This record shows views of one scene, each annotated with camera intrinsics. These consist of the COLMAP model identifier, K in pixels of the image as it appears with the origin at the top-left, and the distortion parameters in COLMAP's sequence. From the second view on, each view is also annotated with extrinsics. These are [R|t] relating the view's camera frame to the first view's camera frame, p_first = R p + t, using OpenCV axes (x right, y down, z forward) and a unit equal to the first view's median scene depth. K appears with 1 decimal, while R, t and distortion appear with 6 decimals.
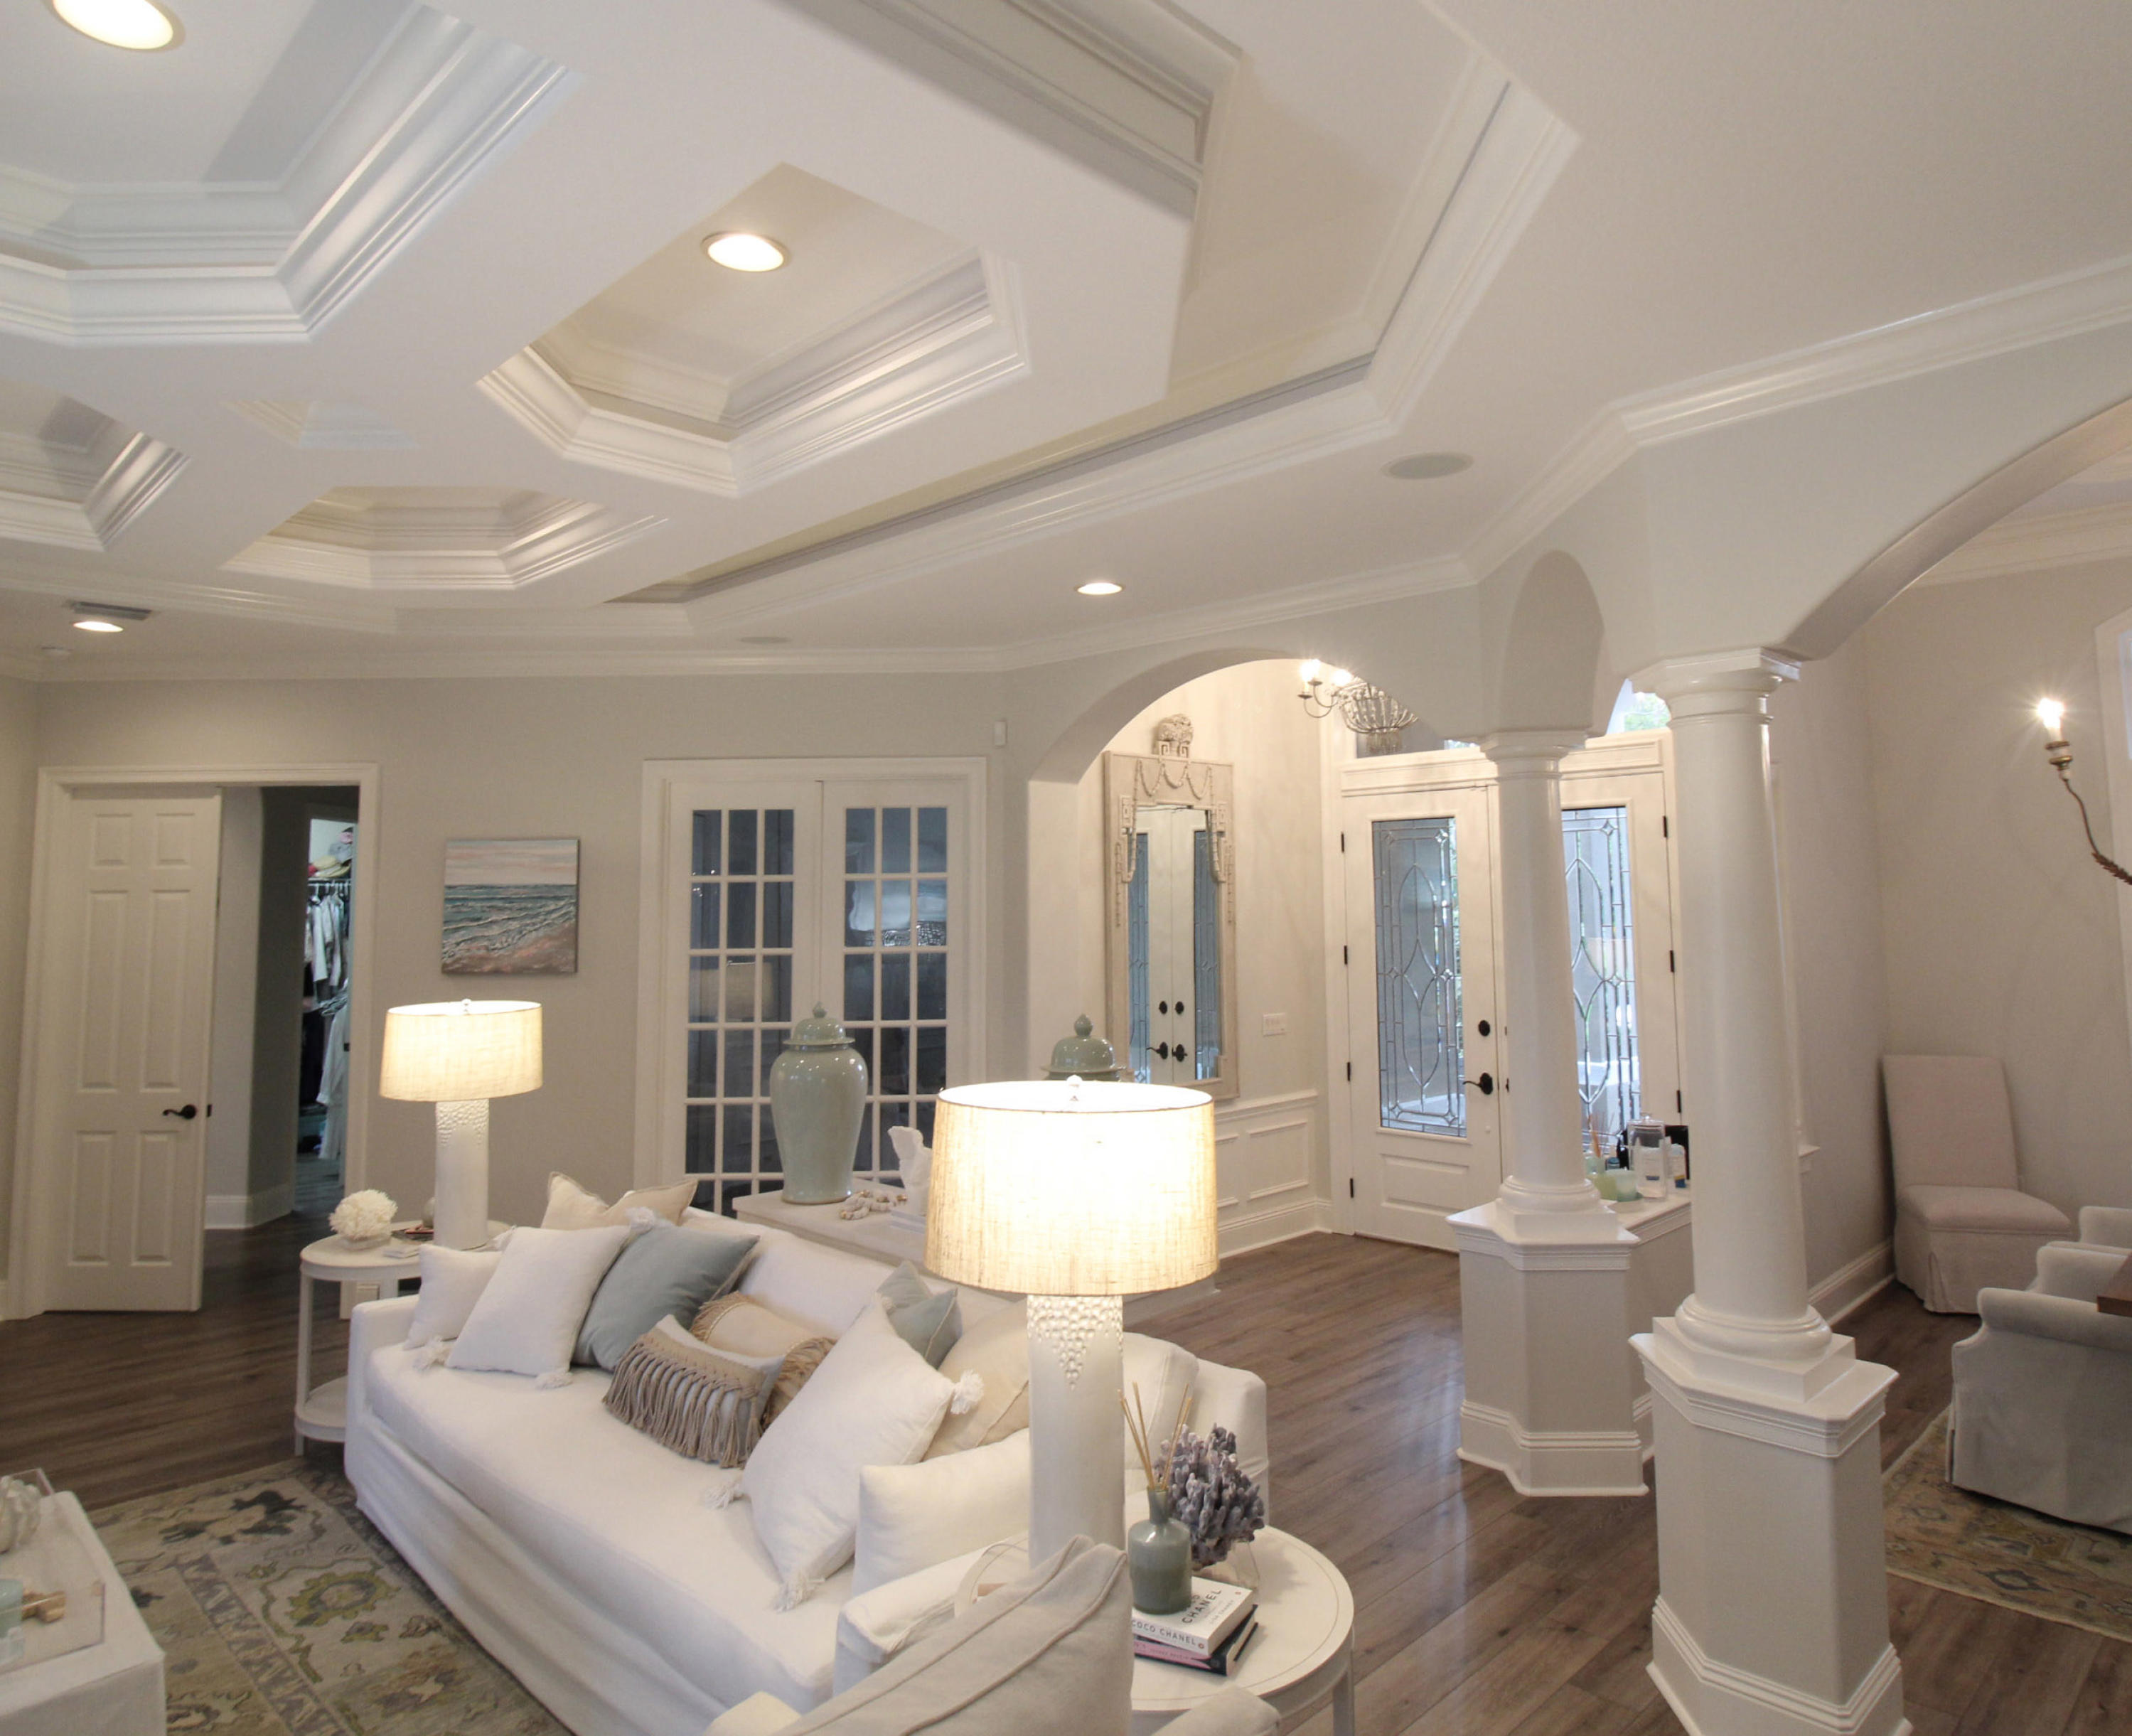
lens RADIAL K [[1353.7, 0, 1112.8], [0, 1353.7, 762.3], [0, 0, 1]] dist [-0.006873, -0.010018]
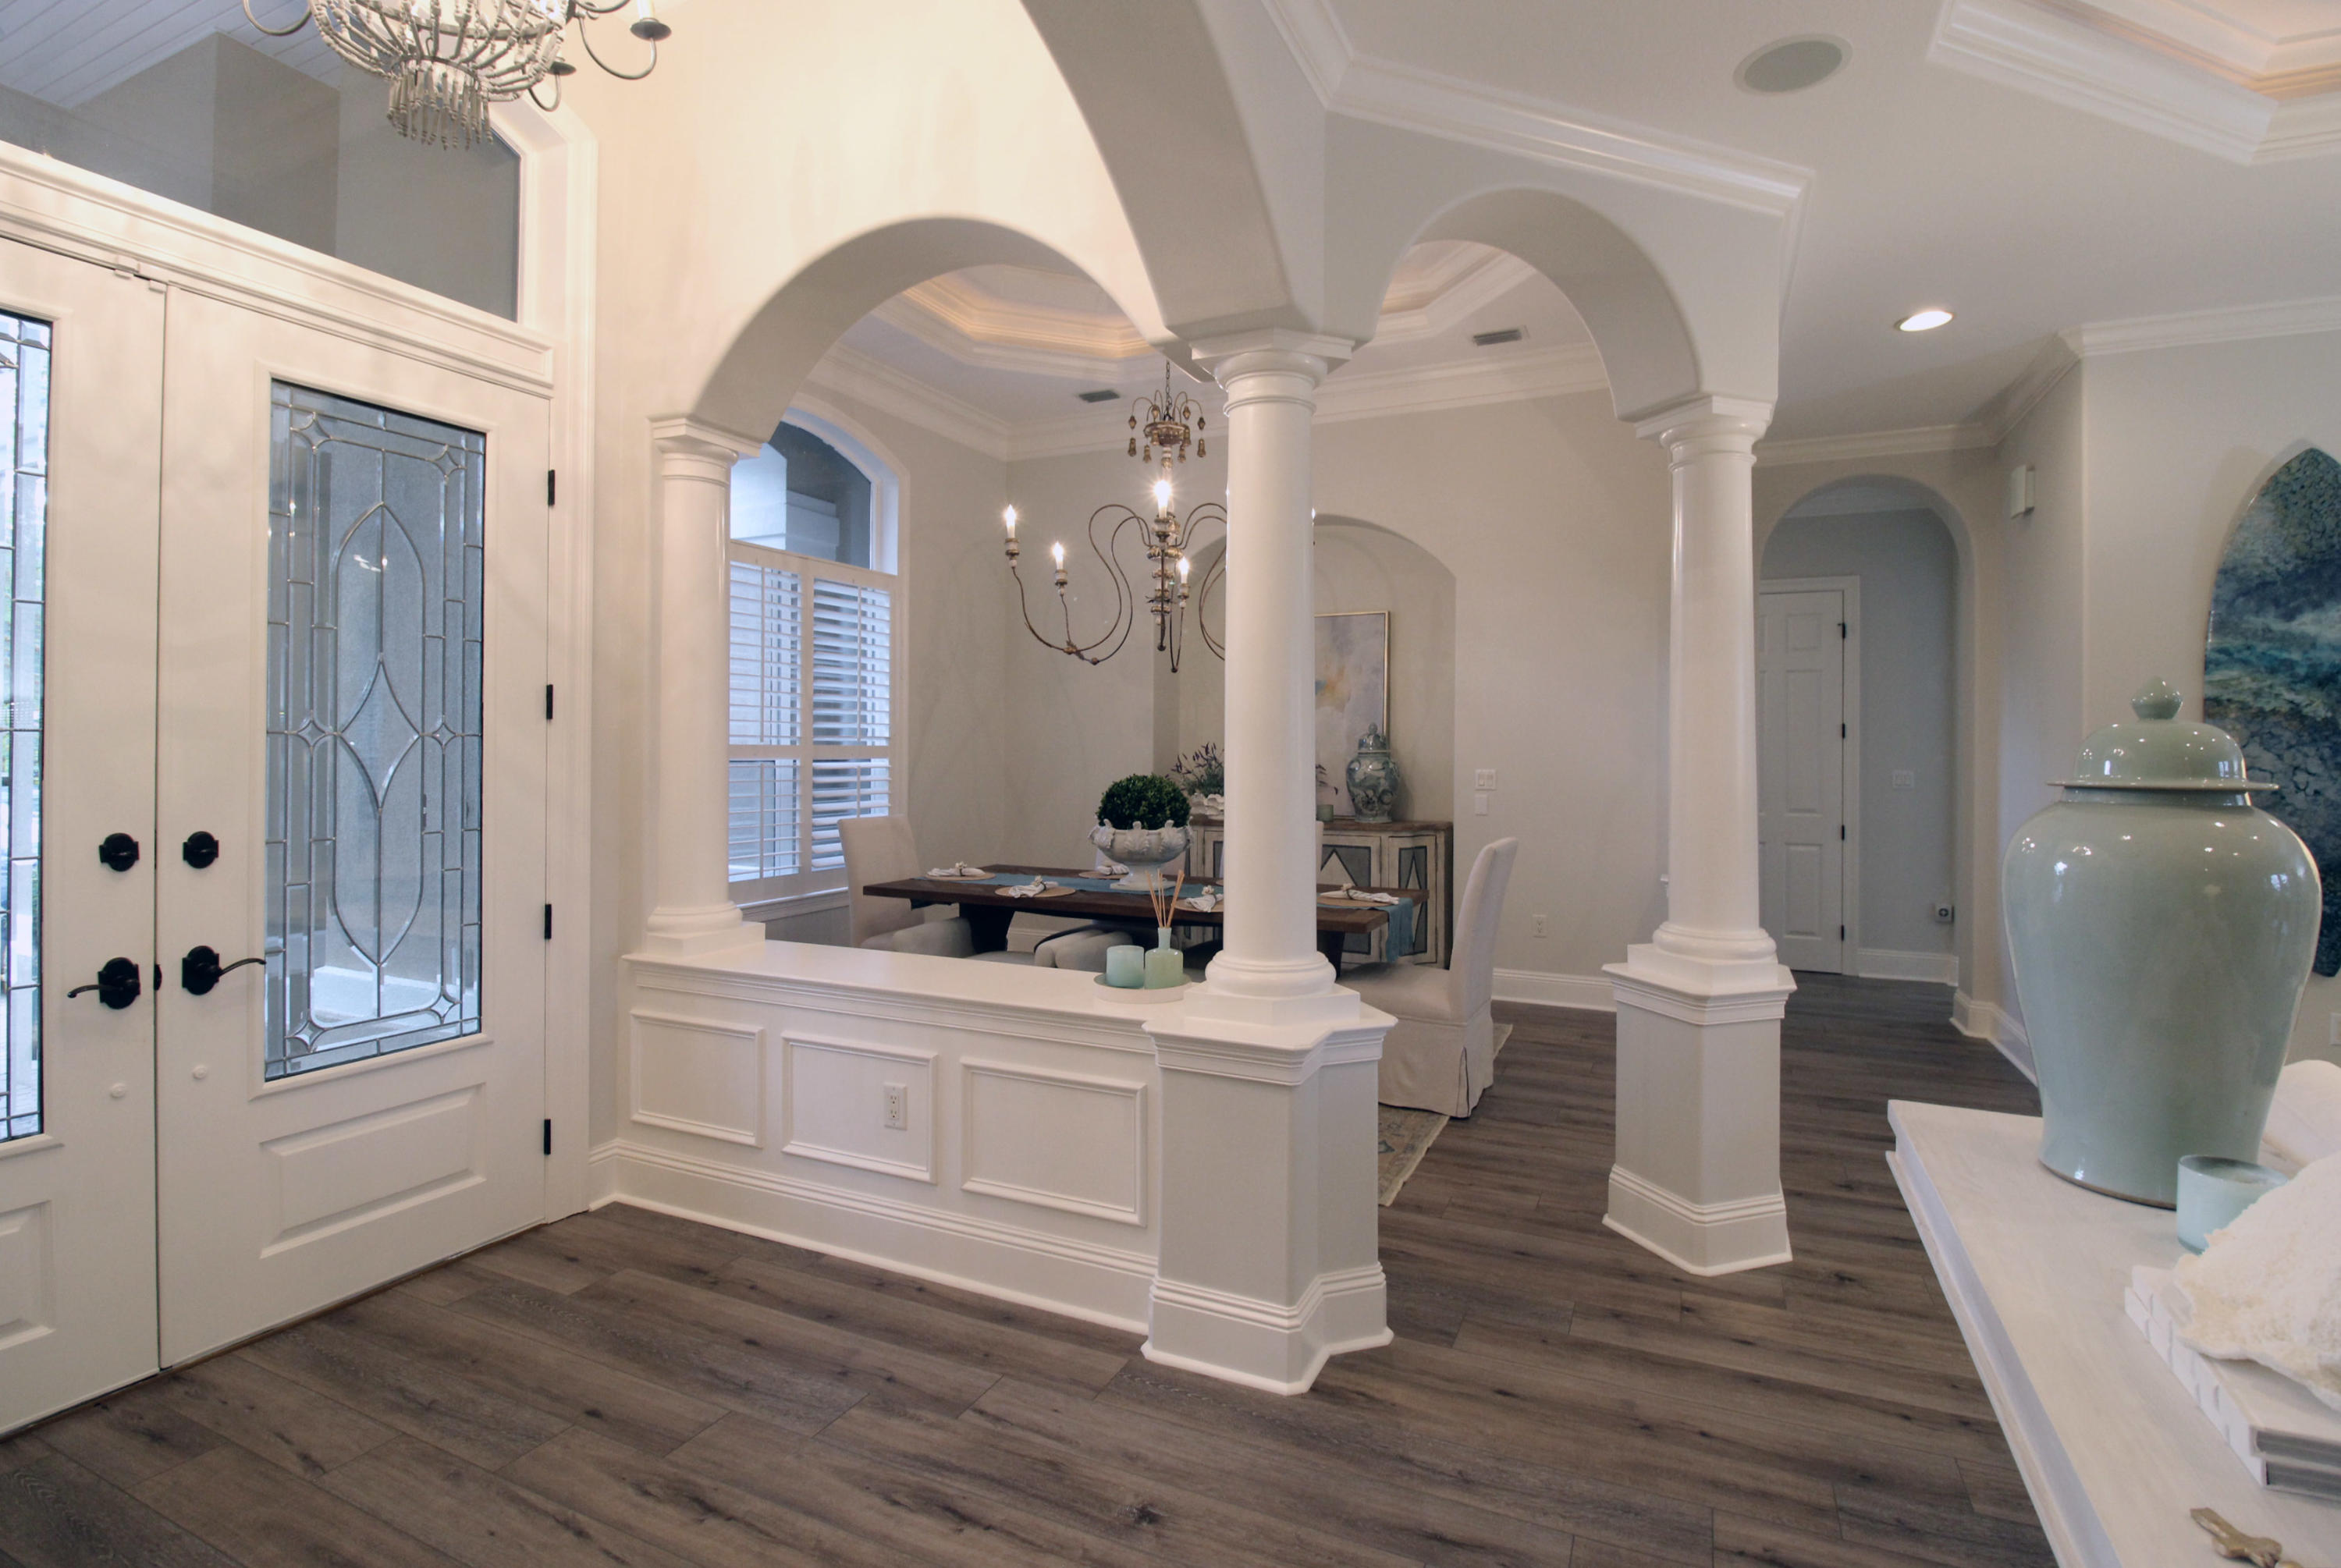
lens RADIAL K [[1109.1, 0, 1188.0], [0, 1109.1, 748.6], [0, 0, 1]] dist [0.000257, -0.012156]
pose [[-0.335508, 0.009743, 0.941987, -0.267314], [-0.101638, 0.993735, -0.046479, 0.258436], [-0.936538, -0.111335, -0.332416, 1.414703]]
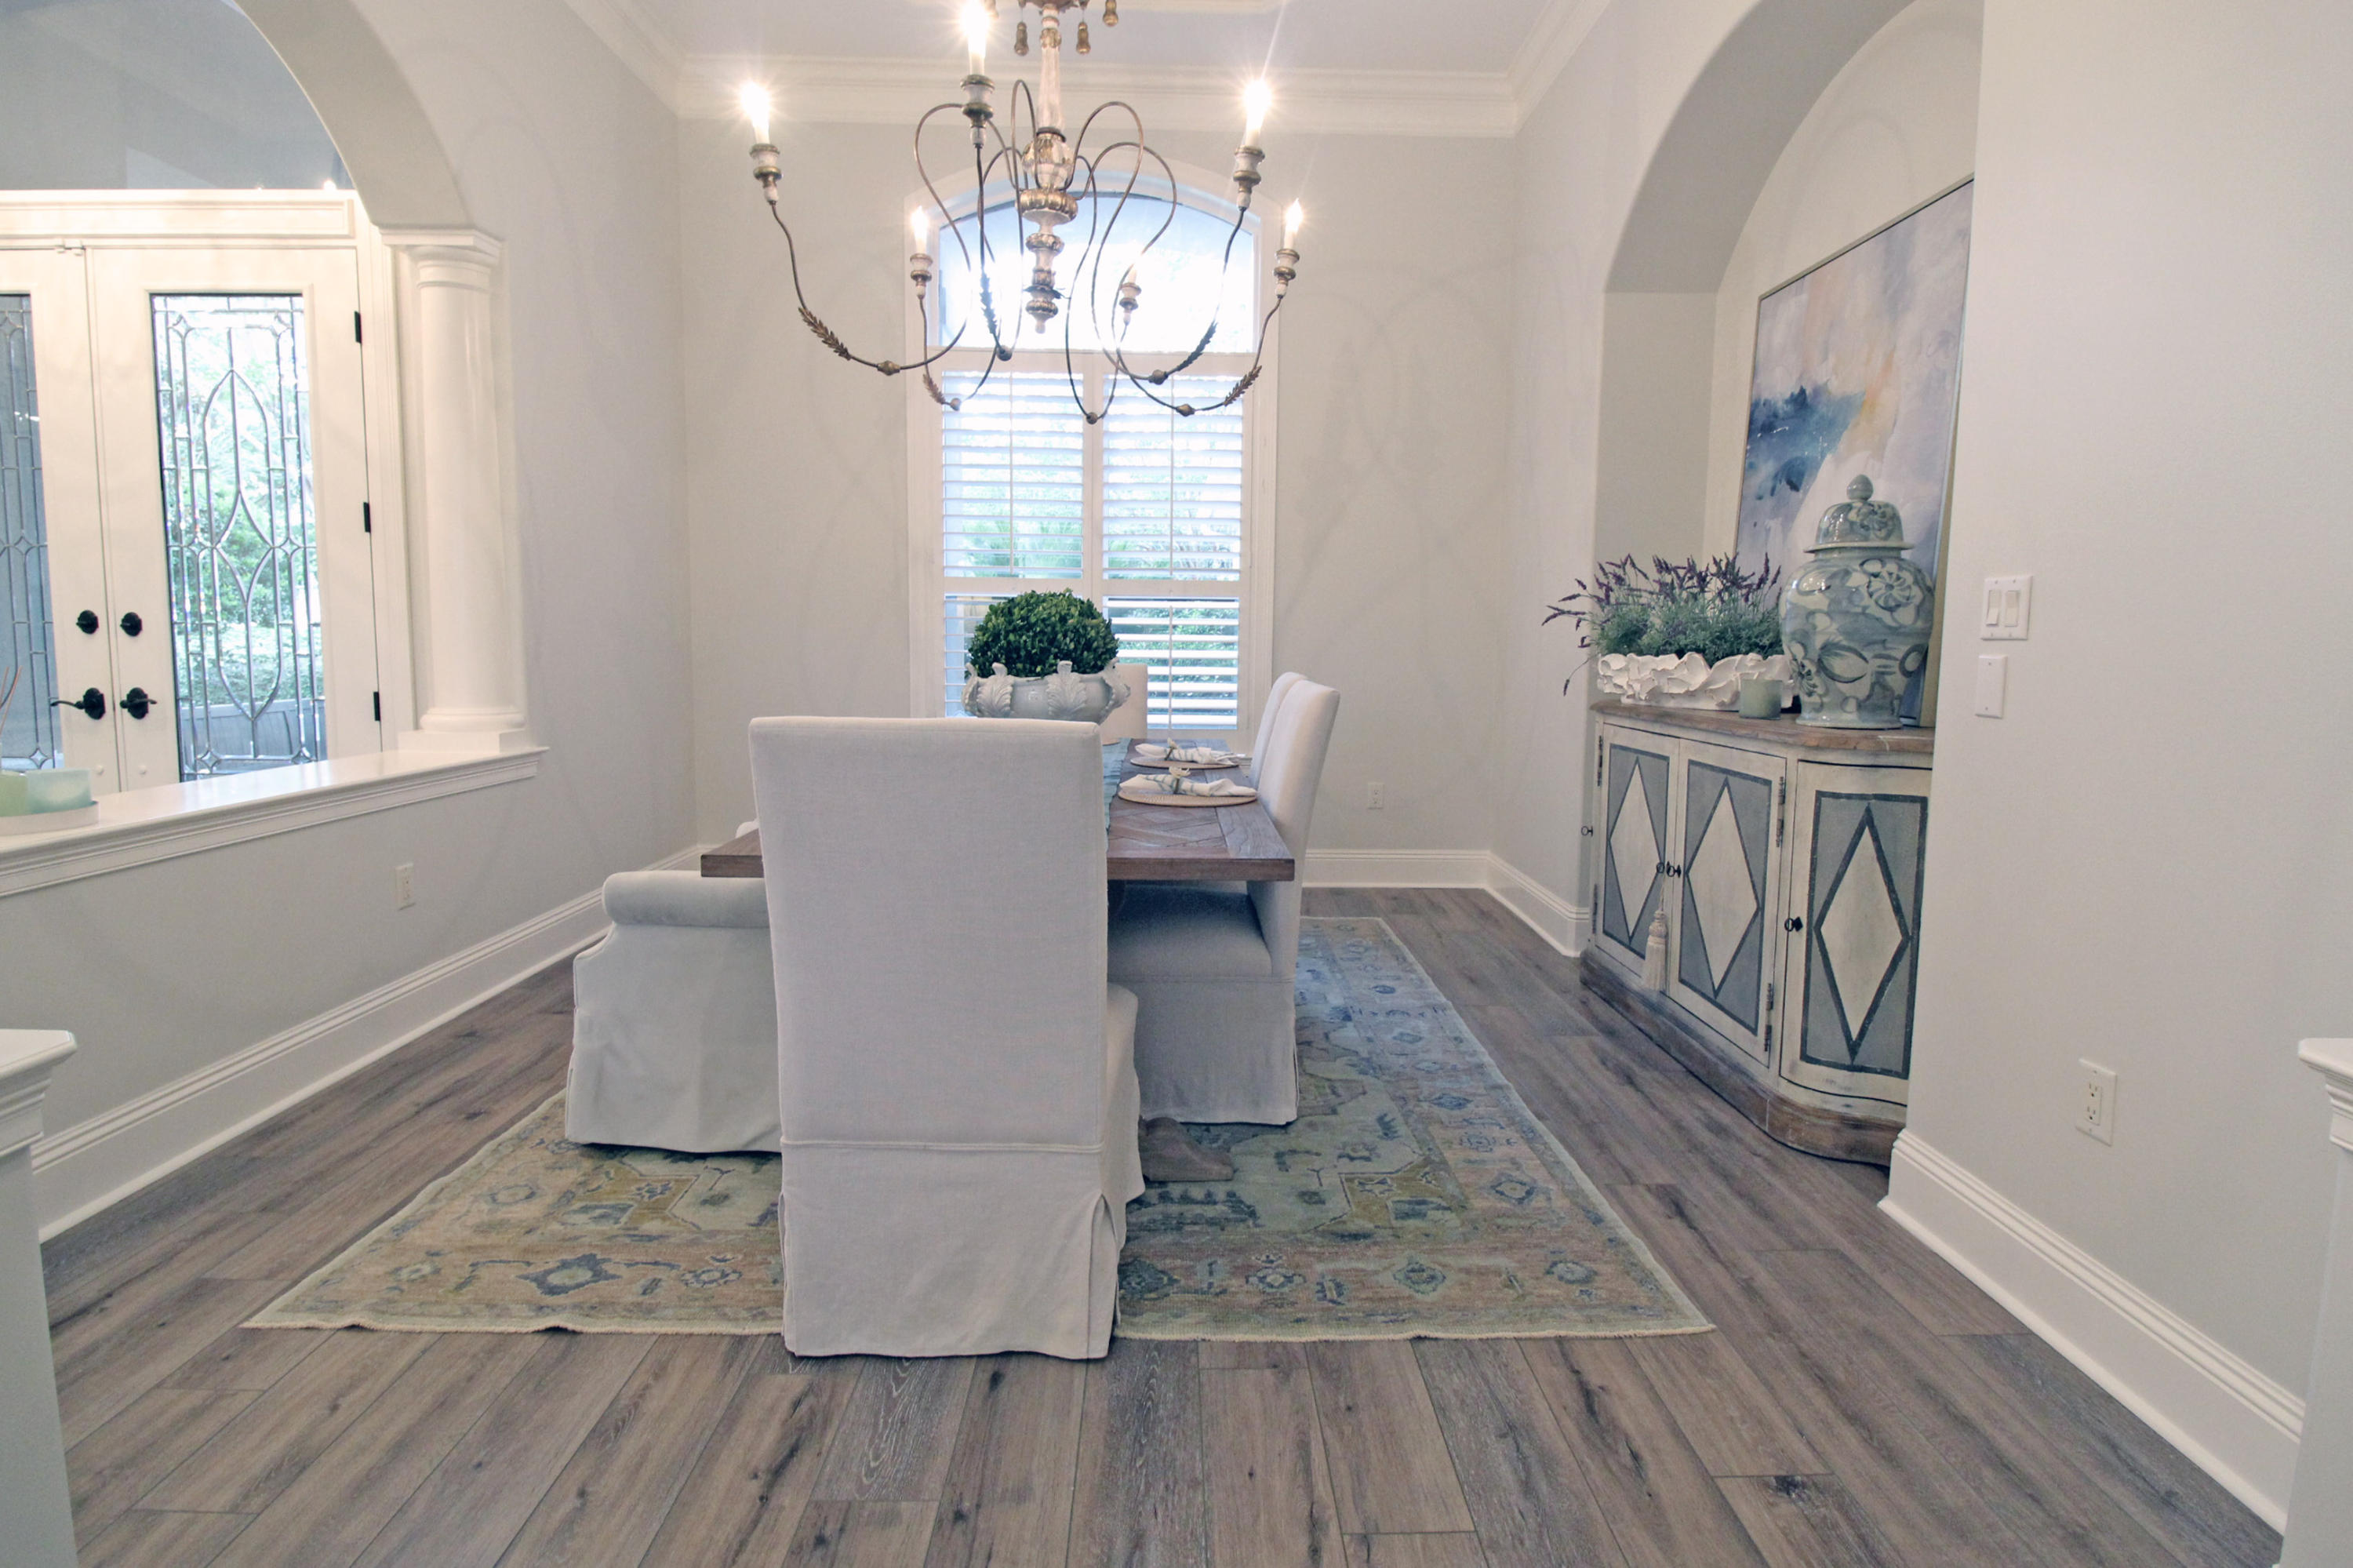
lens RADIAL K [[1152.5, 0, 1198.1], [0, 1152.5, 755.0], [0, 0, 1]] dist [0.002986, -0.014727]
pose [[0.698046, -0.055748, 0.713880, 0.441177], [-0.095524, 0.980804, 0.169998, 0.198311], [-0.709653, -0.186859, 0.679321, 0.380272]]
